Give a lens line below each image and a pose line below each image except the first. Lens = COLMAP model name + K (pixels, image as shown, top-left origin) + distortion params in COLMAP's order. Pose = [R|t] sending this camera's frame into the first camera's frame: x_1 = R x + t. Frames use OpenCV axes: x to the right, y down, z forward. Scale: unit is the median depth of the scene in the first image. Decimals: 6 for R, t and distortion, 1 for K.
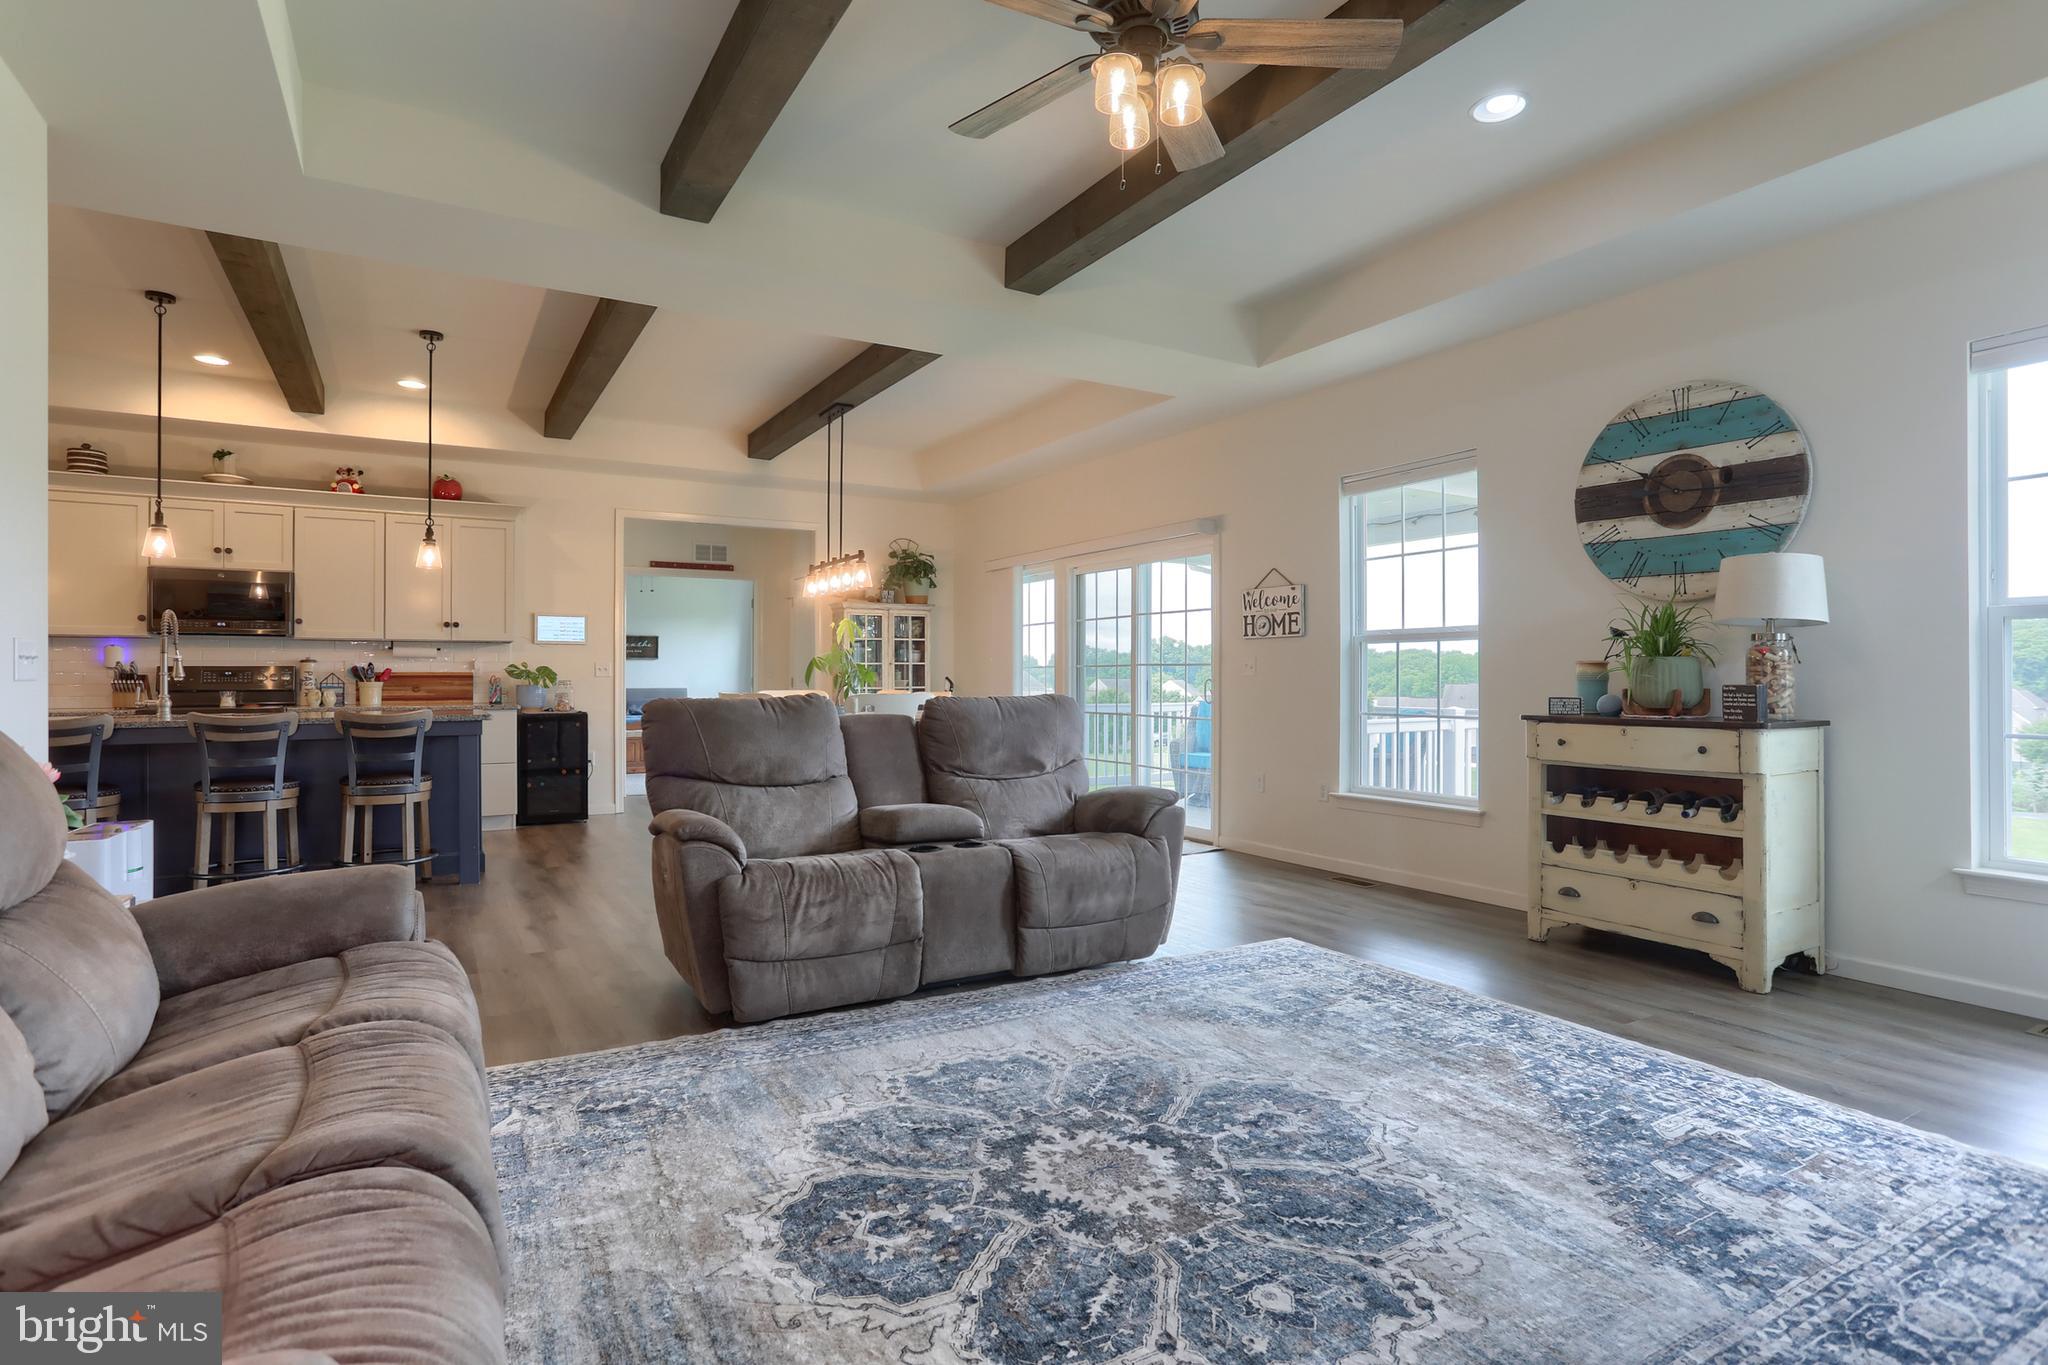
lens RADIAL K [[1039.1, 0, 1040.8], [0, 1039.1, 669.7], [0, 0, 1]] dist [-0.059962, 0.050160]
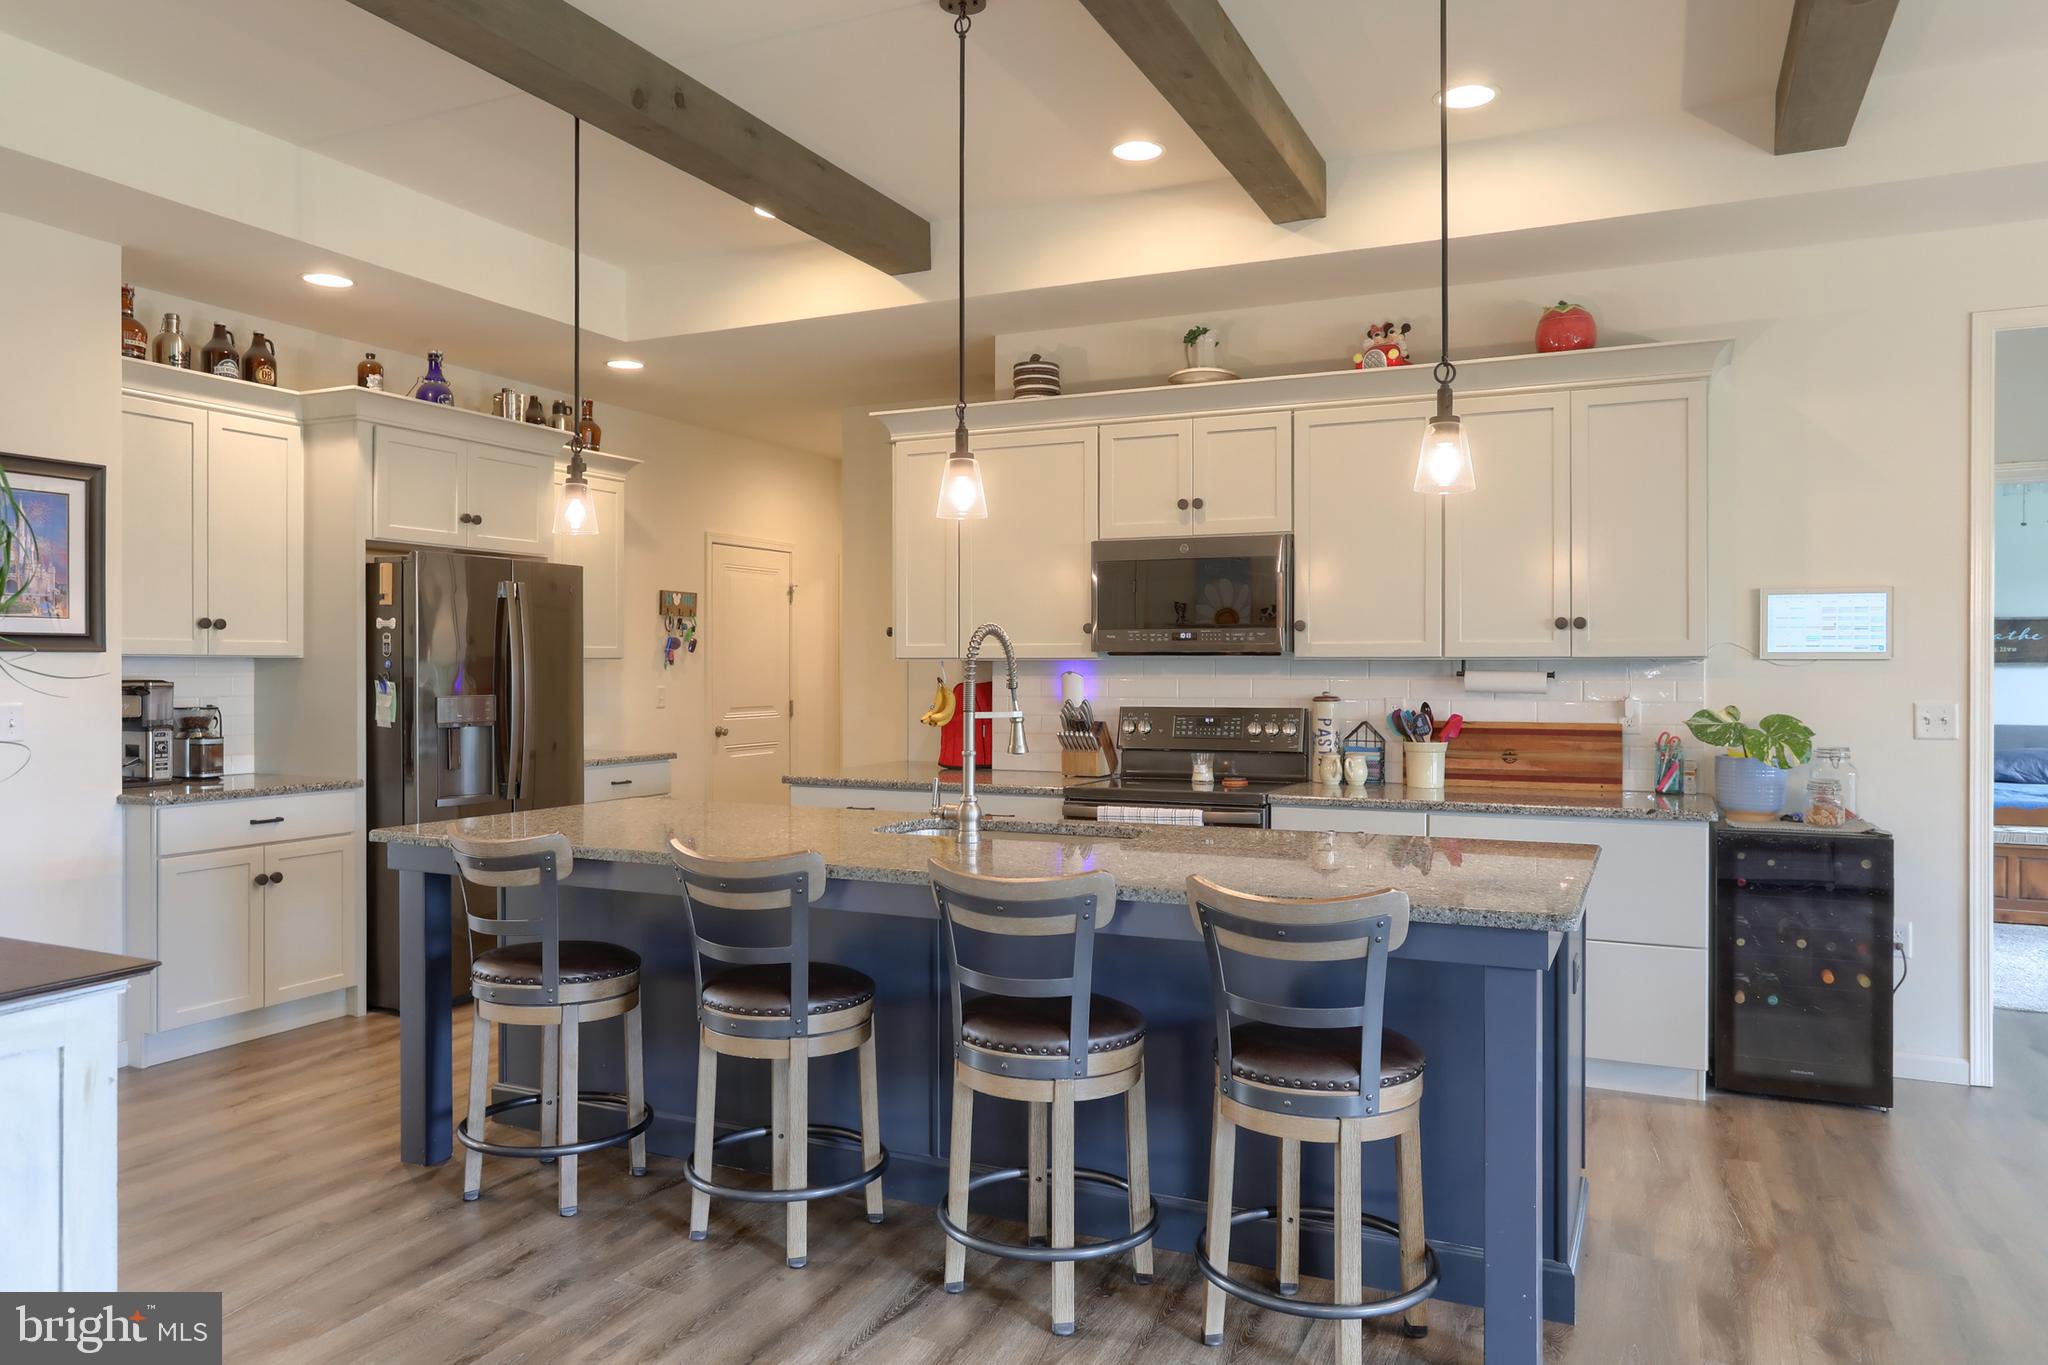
lens RADIAL K [[1386.7, 0, 1022.9], [0, 1386.7, 672.0], [0, 0, 1]] dist [-0.044131, 0.045075]
pose [[0.555952, 0.004860, -0.831200, -0.335510], [0.004674, 0.999949, 0.008974, -0.048620], [0.831201, -0.008874, 0.555901, 0.764426]]
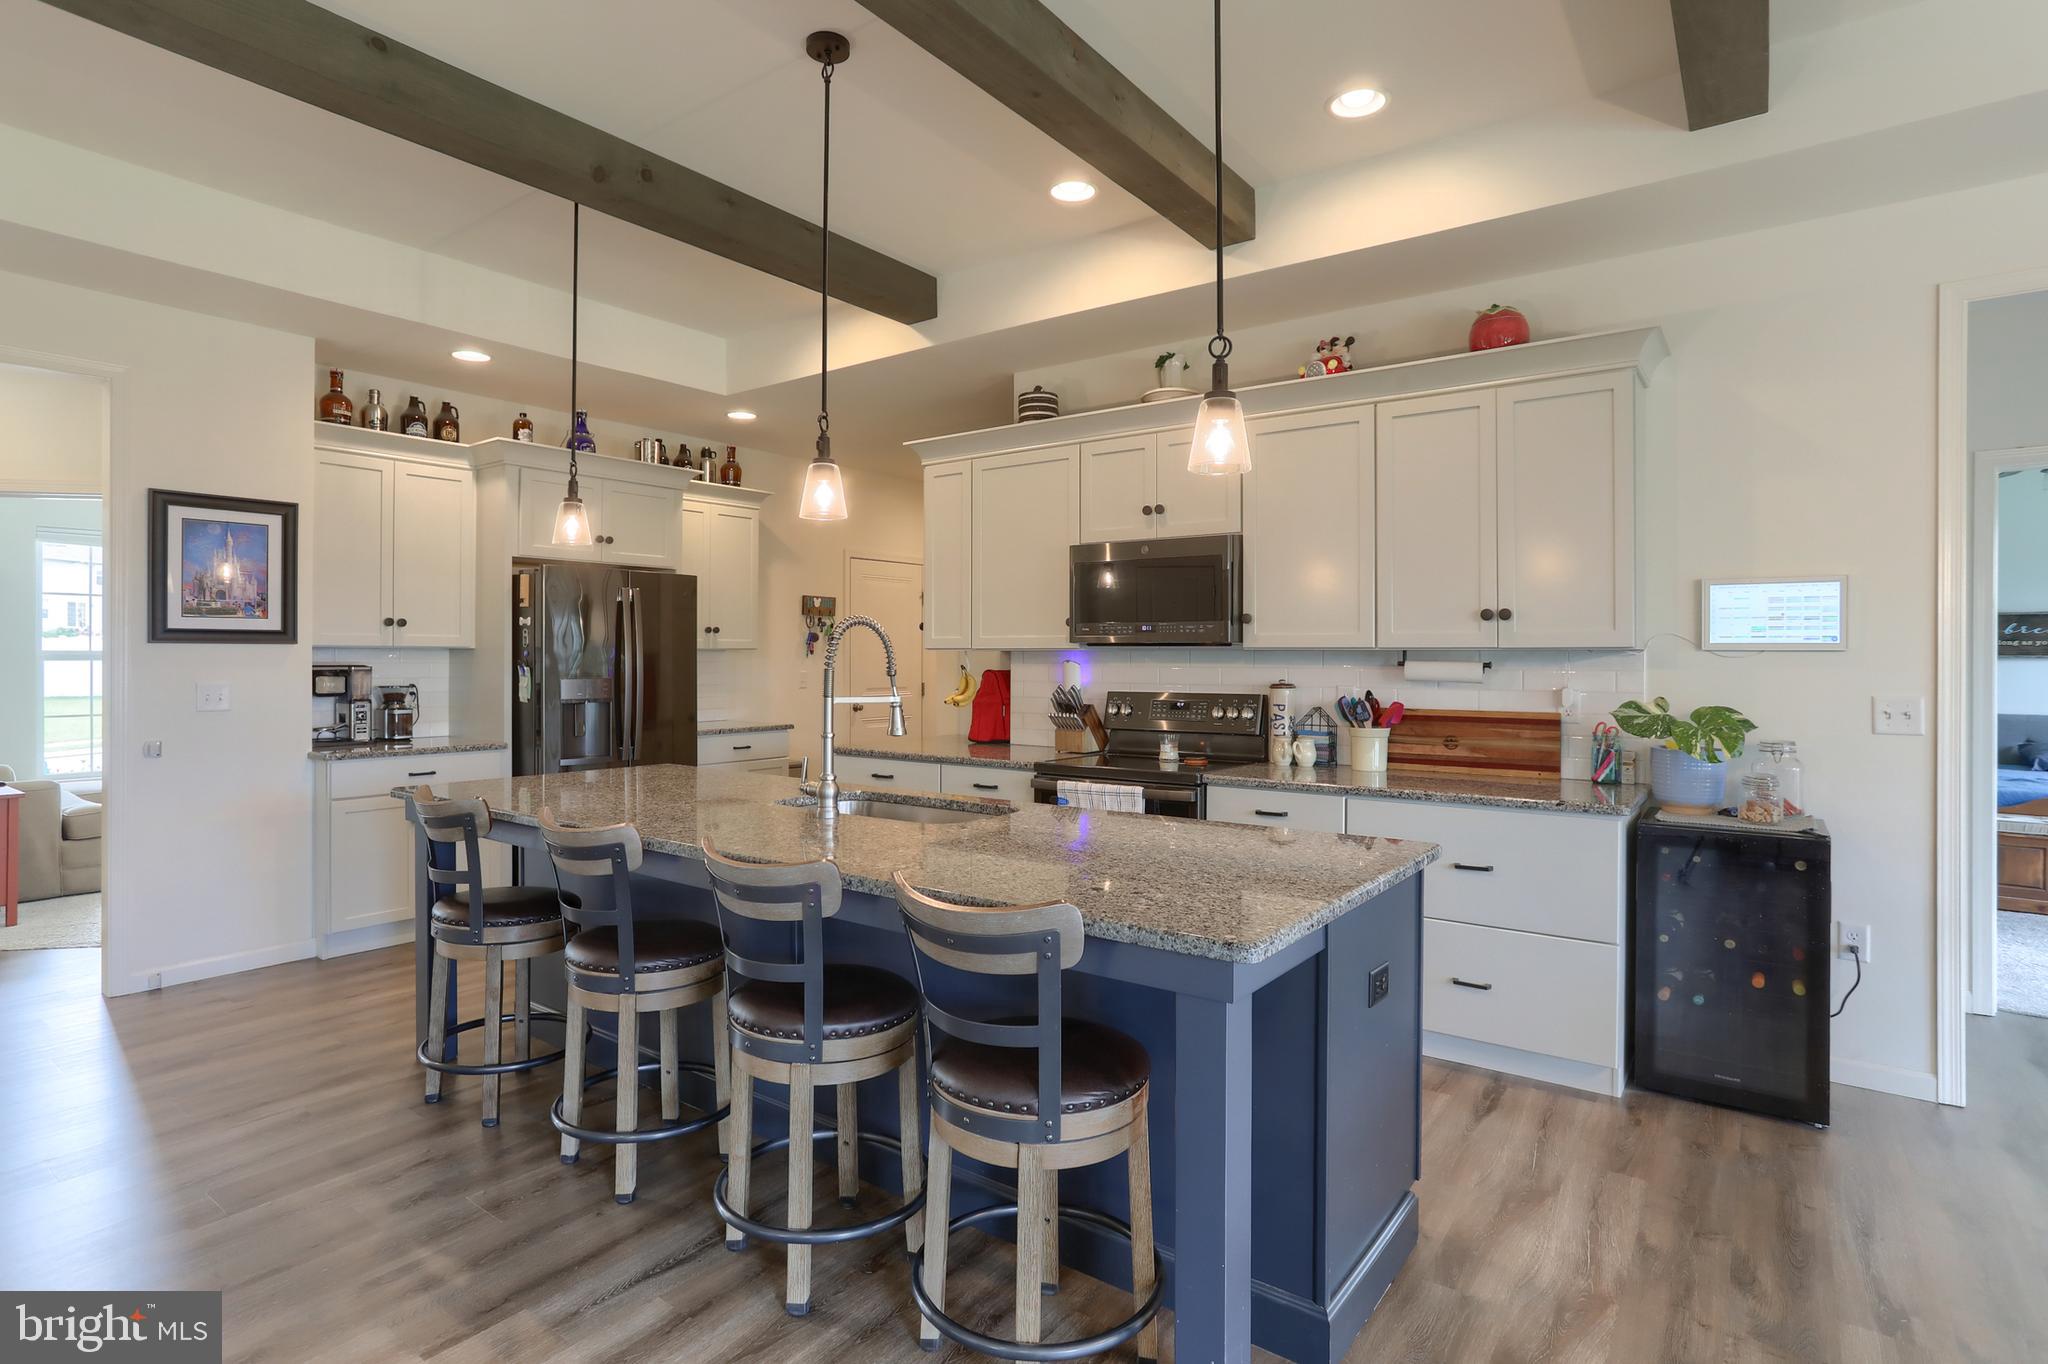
lens RADIAL K [[1044.7, 0, 1006.0], [0, 1044.7, 655.7], [0, 0, 1]] dist [-0.058778, 0.031762]
pose [[0.368579, 0.001871, -0.929594, -0.369576], [0.003696, 0.999987, 0.003479, -0.046586], [0.929589, -0.004718, 0.368568, 1.041844]]
